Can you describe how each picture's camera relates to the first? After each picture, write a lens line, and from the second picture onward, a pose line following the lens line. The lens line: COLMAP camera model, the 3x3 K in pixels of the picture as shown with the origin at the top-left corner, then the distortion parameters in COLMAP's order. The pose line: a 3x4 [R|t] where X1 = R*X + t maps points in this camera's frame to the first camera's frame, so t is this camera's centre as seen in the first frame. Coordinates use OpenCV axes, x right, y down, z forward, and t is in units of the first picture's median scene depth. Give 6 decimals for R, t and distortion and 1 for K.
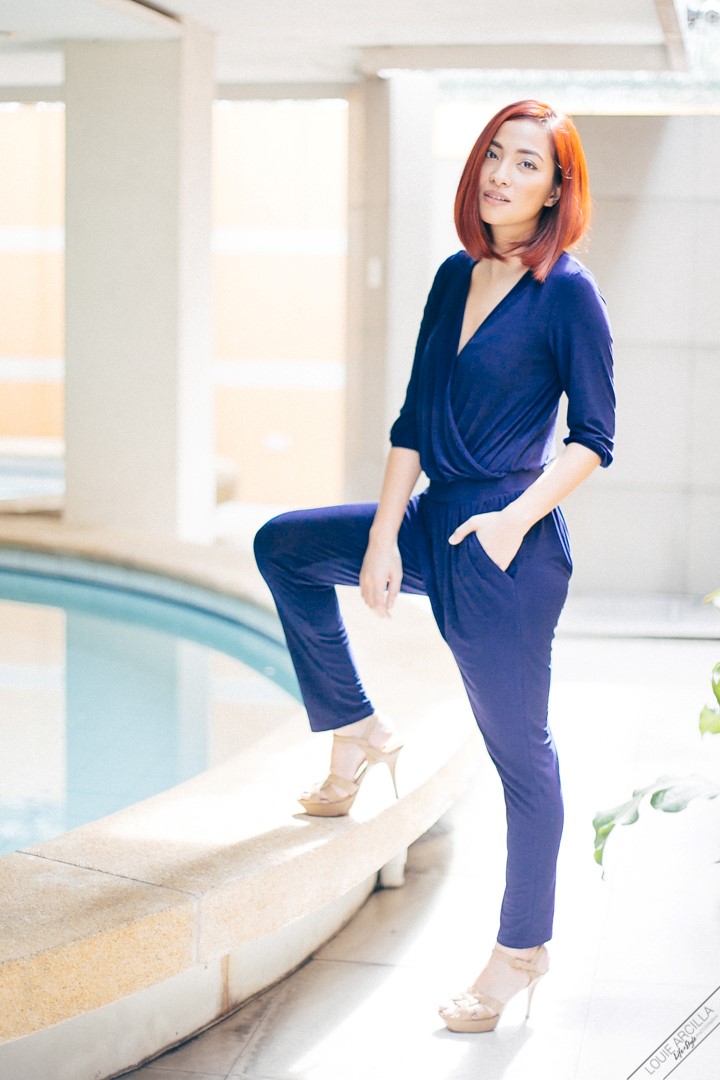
lens RADIAL K [[1814.0, 0, 360.0], [0, 1814.0, 540.0], [0, 0, 1]] dist [-0.163691, 0.139884]
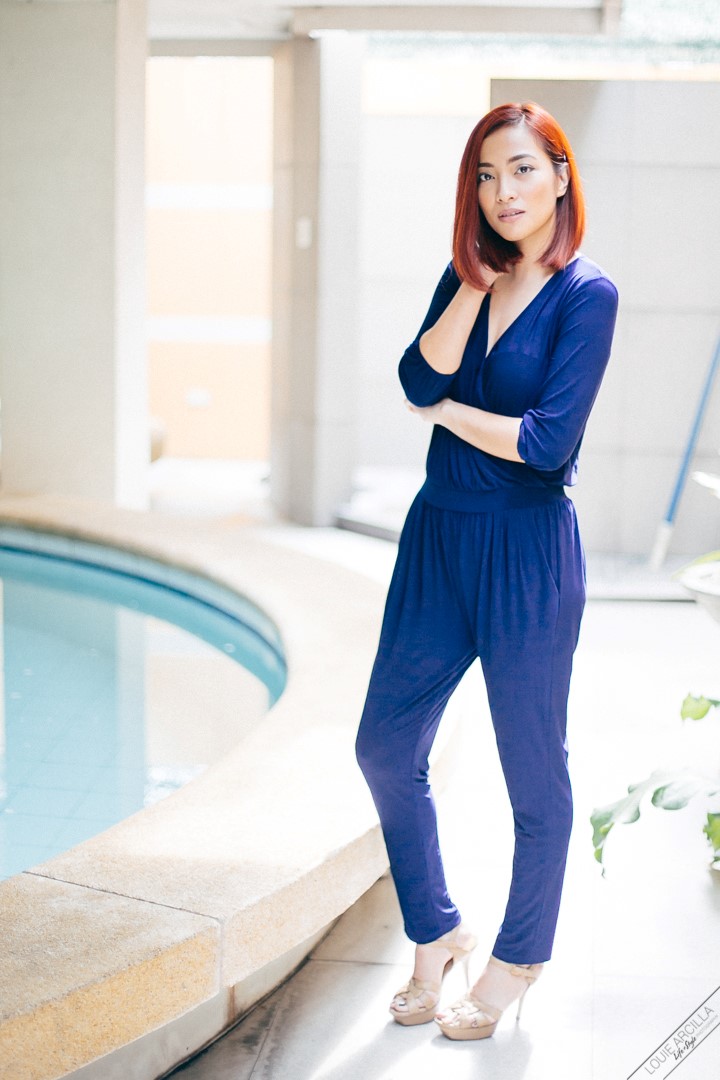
lens RADIAL K [[1775.7, 0, 380.4], [0, 1775.7, 541.1], [0, 0, 1]] dist [-0.149238, 0.077306]
pose [[0.997444, -0.009521, 0.070808, -0.057938], [0.006892, 0.999281, 0.037272, -0.036546], [-0.071112, -0.036689, 0.996793, 0.037711]]
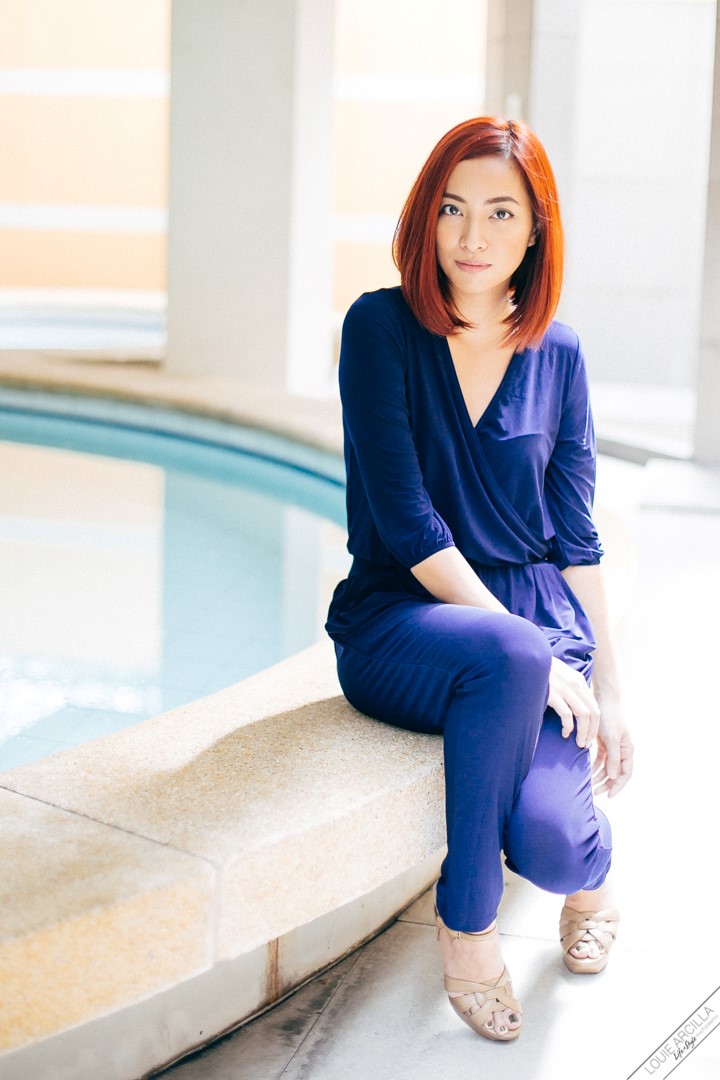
lens RADIAL K [[1758.1, 0, 360.0], [0, 1758.1, 540.0], [0, 0, 1]] dist [-0.141646, -0.045041]
pose [[0.996722, 0.031573, -0.074485, 0.007896], [-0.026292, 0.997141, 0.070843, 0.022484], [0.076509, -0.068653, 0.994703, 0.295925]]
